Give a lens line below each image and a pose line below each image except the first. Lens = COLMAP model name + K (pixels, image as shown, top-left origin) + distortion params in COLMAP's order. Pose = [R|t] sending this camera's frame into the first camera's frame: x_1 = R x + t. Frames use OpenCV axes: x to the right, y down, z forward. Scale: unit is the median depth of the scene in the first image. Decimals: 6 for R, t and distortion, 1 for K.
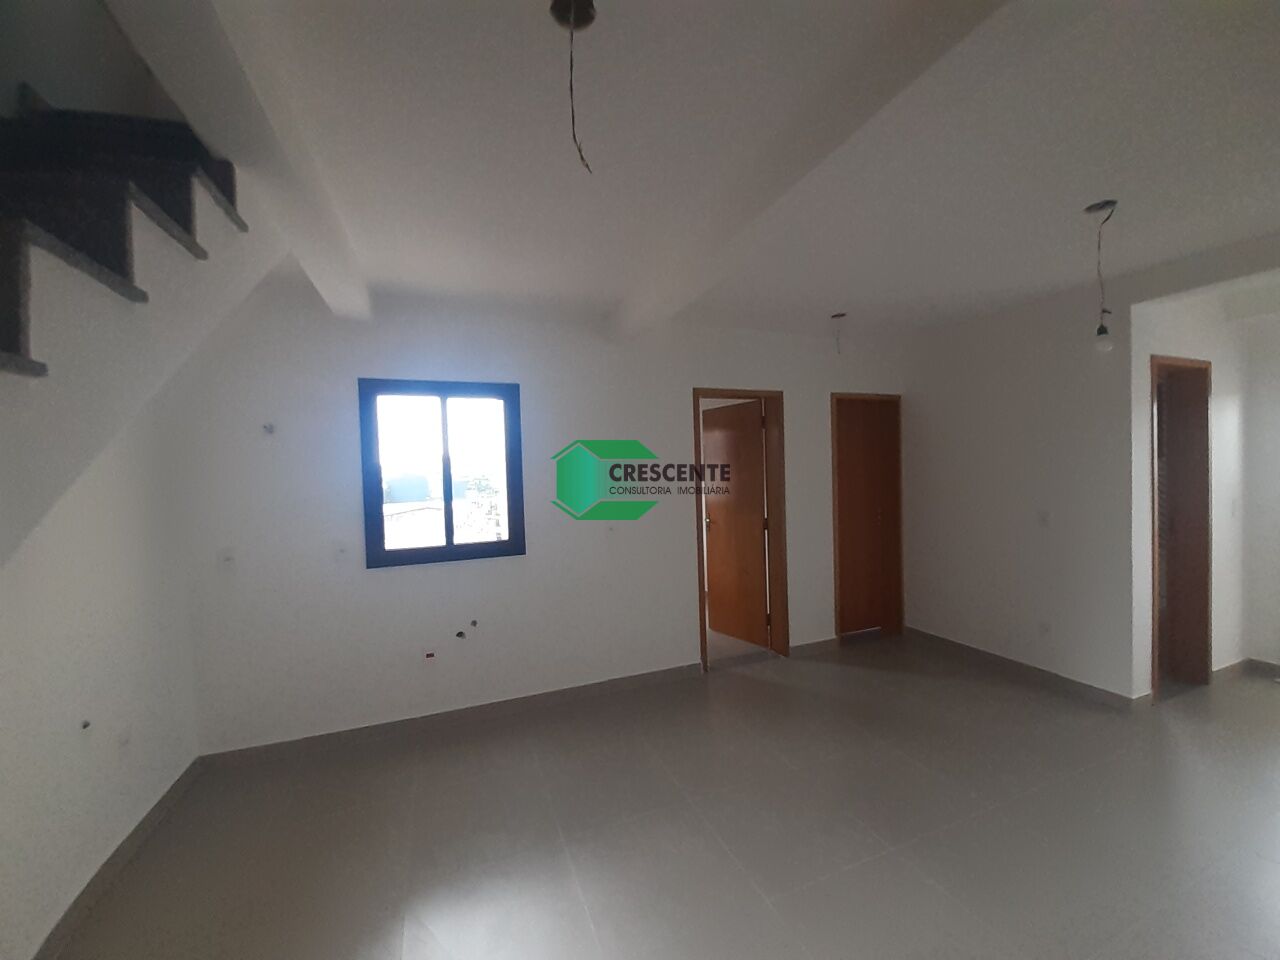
lens RADIAL K [[500.0, 0, 642.9], [0, 500.0, 482.1], [0, 0, 1]] dist [0.025809, -0.018154]
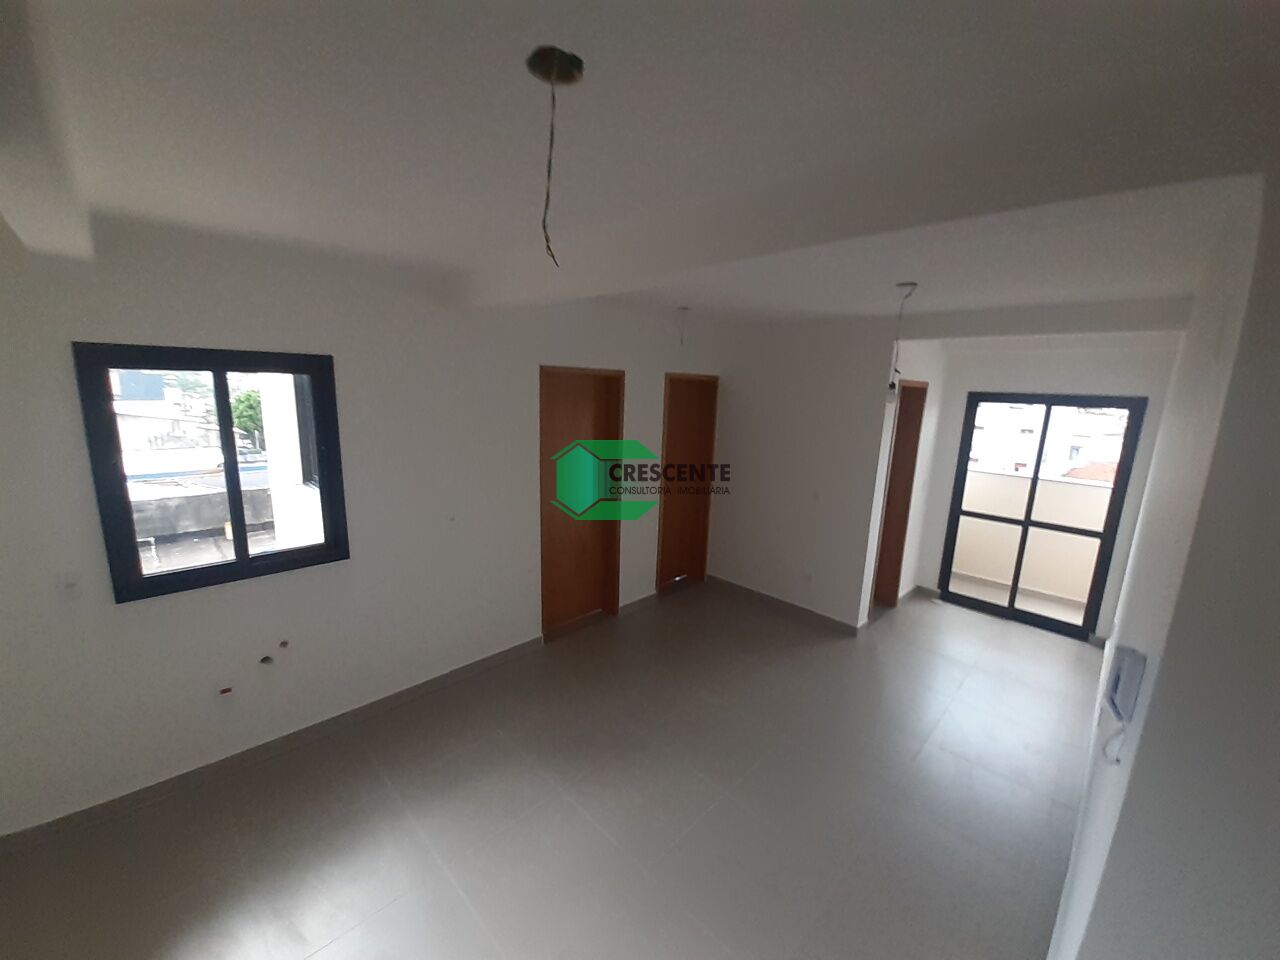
lens RADIAL K [[500.0, 0, 642.9], [0, 500.0, 482.1], [0, 0, 1]] dist [0.025809, -0.018154]
pose [[0.912985, -0.020578, 0.407473, -0.116626], [-0.052193, 0.984630, 0.166669, -0.144900], [-0.404640, -0.173434, 0.897879, 0.041995]]
